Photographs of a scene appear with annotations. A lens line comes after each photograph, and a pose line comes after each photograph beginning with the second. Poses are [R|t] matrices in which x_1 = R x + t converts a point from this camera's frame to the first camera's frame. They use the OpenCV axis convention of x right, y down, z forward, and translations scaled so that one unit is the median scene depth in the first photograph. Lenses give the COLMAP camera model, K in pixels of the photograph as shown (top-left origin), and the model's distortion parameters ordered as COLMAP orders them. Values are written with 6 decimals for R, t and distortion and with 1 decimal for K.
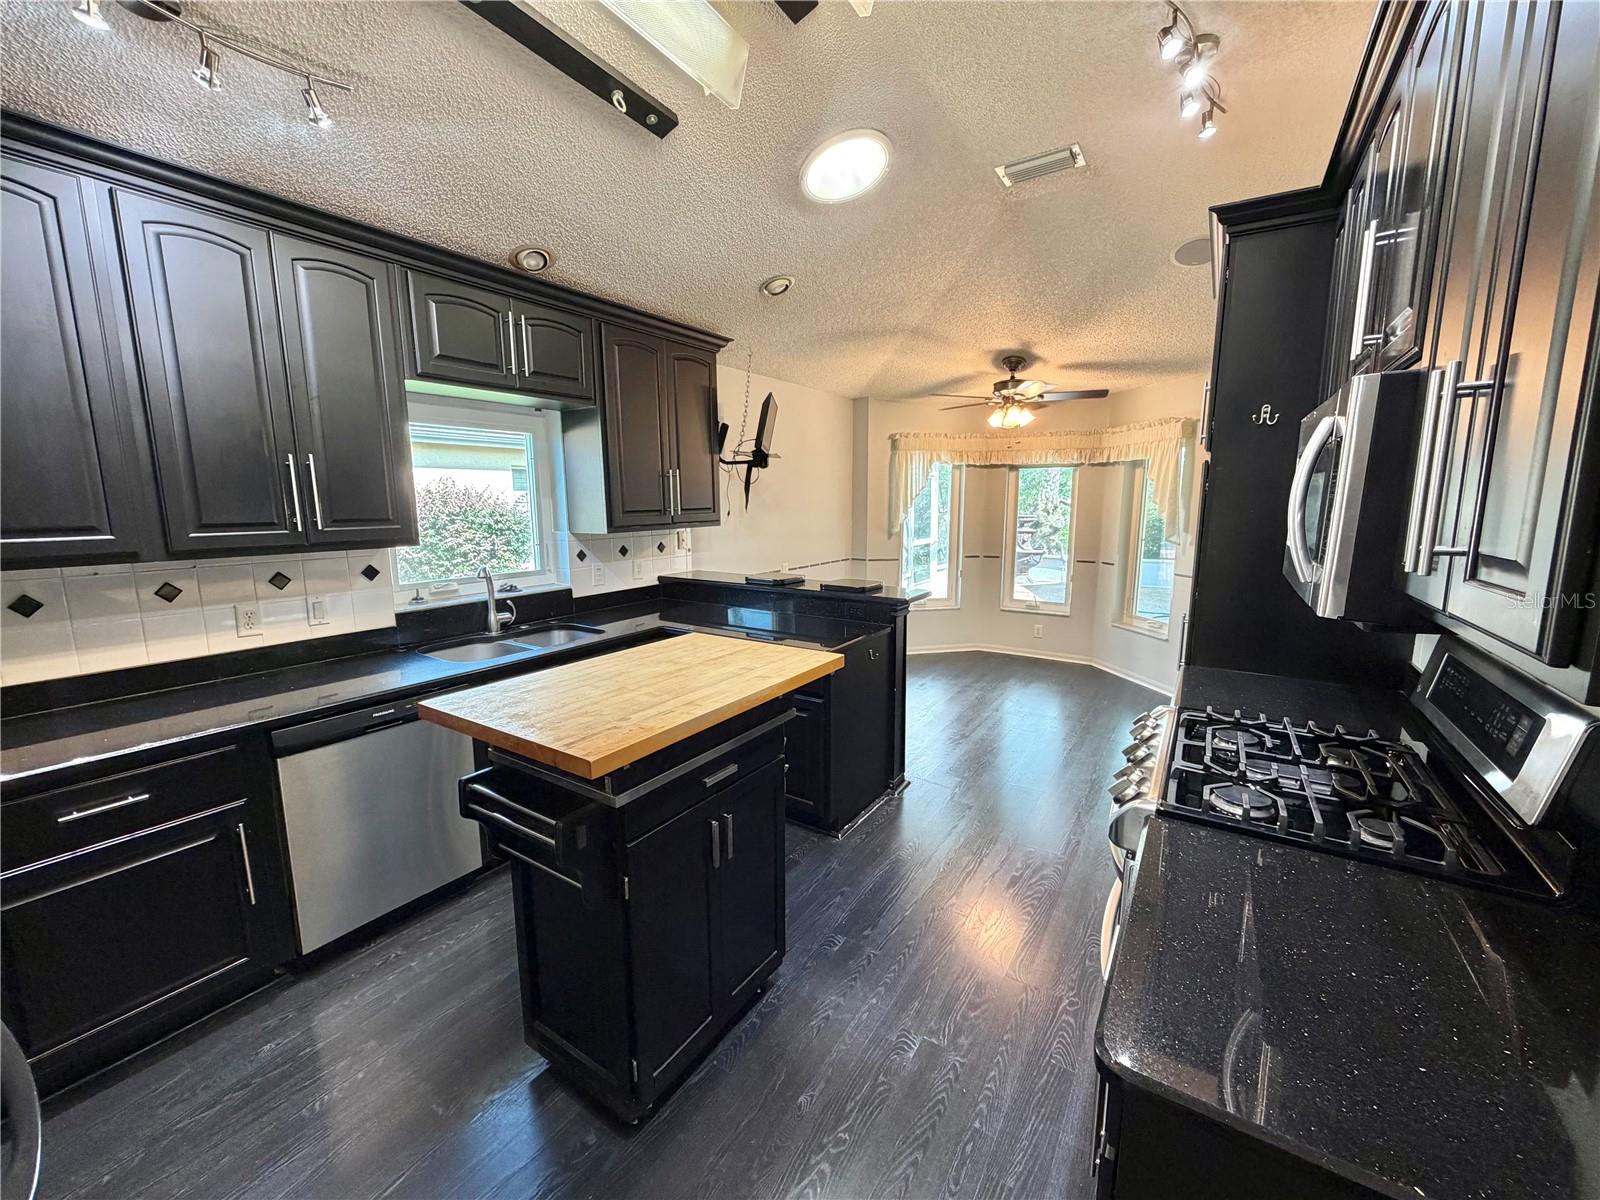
lens RADIAL K [[635.6, 0, 800.0], [0, 635.6, 600.0], [0, 0, 1]] dist [0.000493, 0.000059]
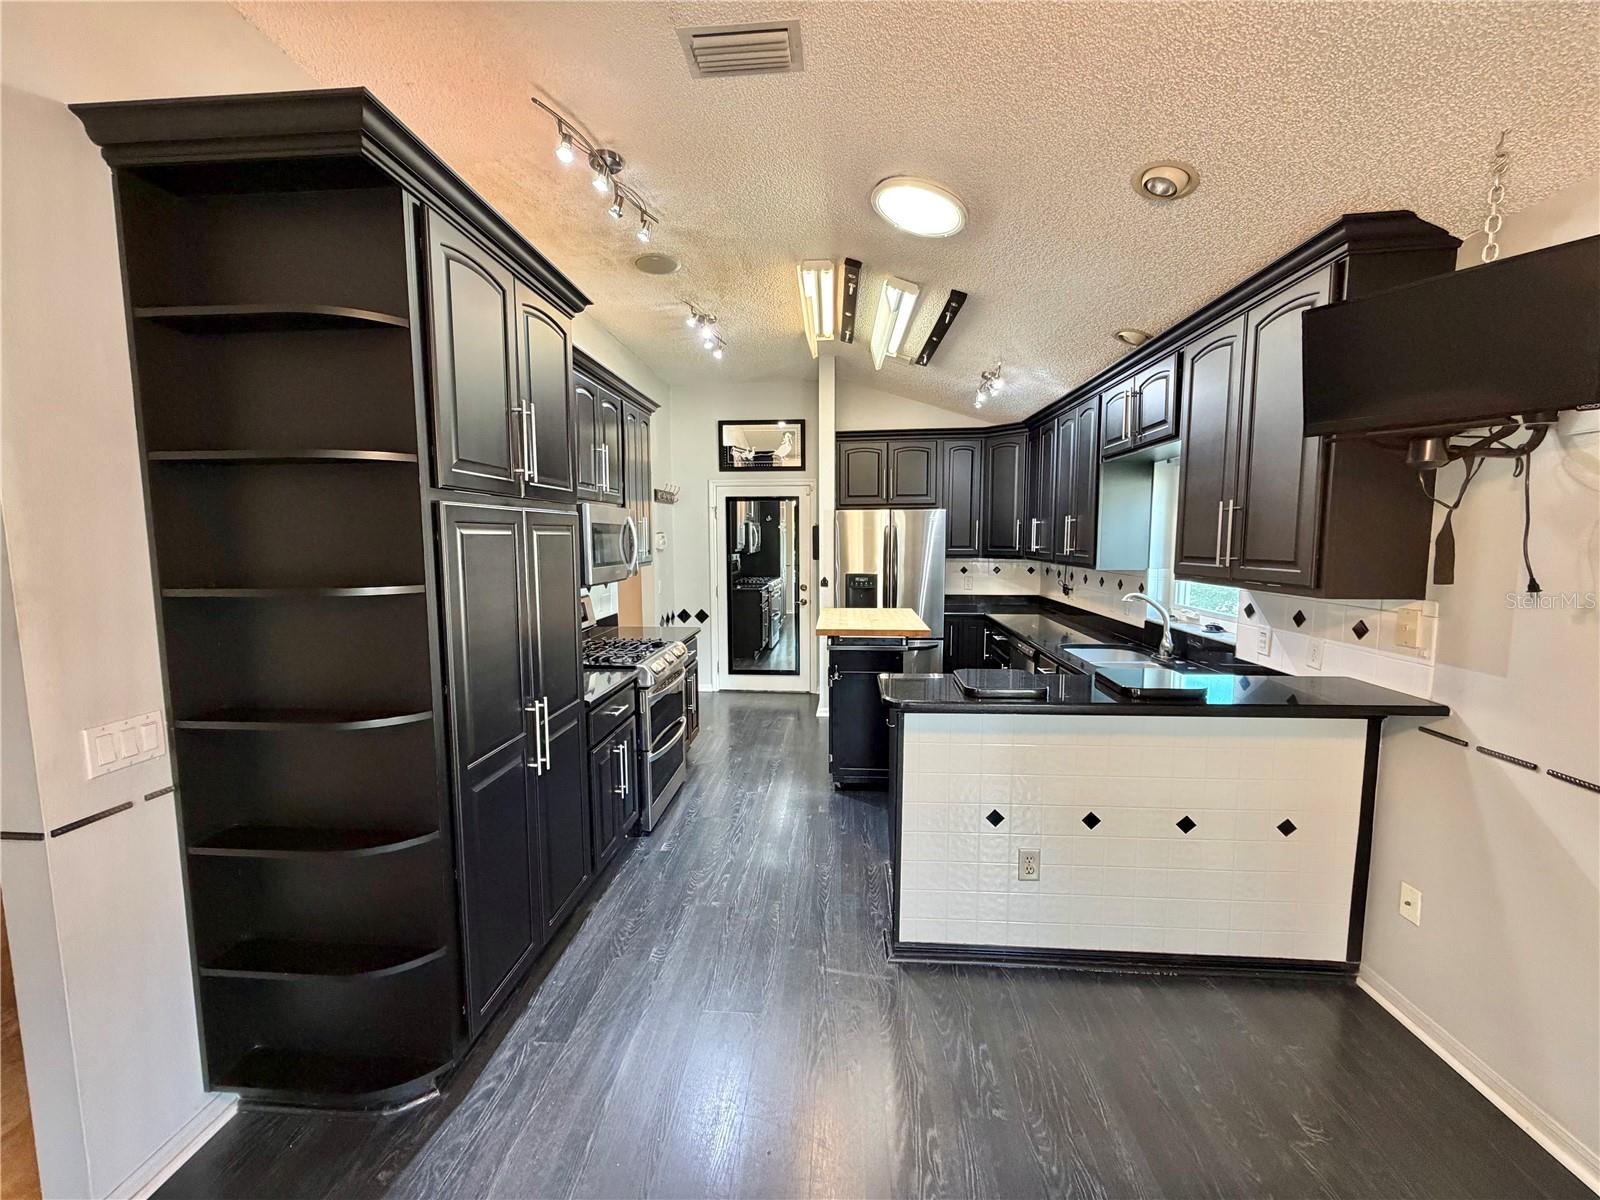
lens RADIAL K [[635.6, 0, 800.0], [0, 635.6, 600.0], [0, 0, 1]] dist [0.000493, 0.000059]
pose [[-0.874124, 0.062275, -0.481694, 0.591384], [-0.063980, 0.968341, 0.241294, -0.261901], [0.481470, 0.241740, -0.842466, 1.518759]]
